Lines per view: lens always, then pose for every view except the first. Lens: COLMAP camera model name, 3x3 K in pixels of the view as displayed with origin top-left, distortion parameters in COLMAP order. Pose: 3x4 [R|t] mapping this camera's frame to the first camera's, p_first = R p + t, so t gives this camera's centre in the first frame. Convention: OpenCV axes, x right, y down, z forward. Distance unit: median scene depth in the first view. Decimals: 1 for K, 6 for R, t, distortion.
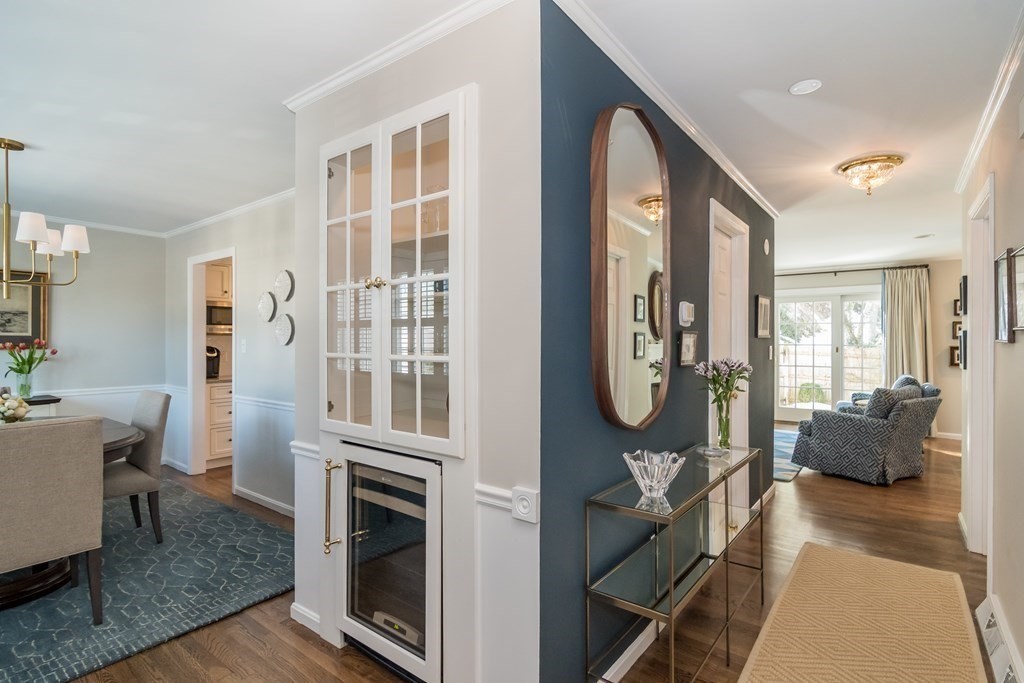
lens RADIAL K [[511.3, 0, 511.4], [0, 511.3, 337.7], [0, 0, 1]] dist [0.000160, 0.000246]
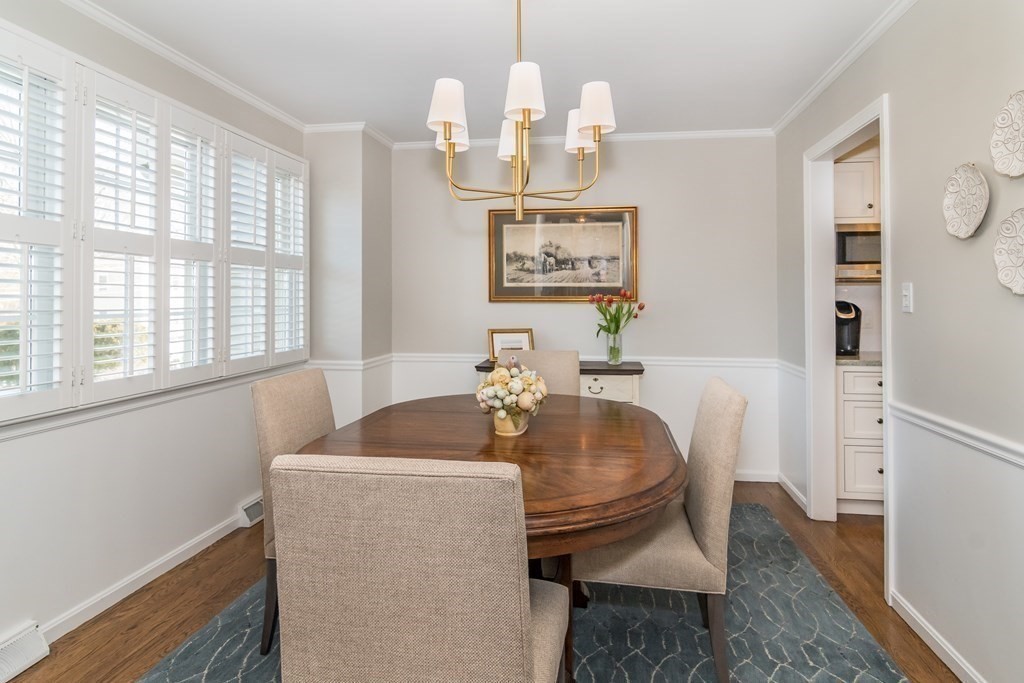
lens RADIAL K [[572.6, 0, 516.9], [0, 572.6, 292.8], [0, 0, 1]] dist [-0.004523, 0.001933]
pose [[0.480487, -0.011223, -0.876930, -0.229962], [0.003578, 0.999935, -0.010836, 0.015424], [0.876995, 0.002069, 0.480496, 0.423180]]
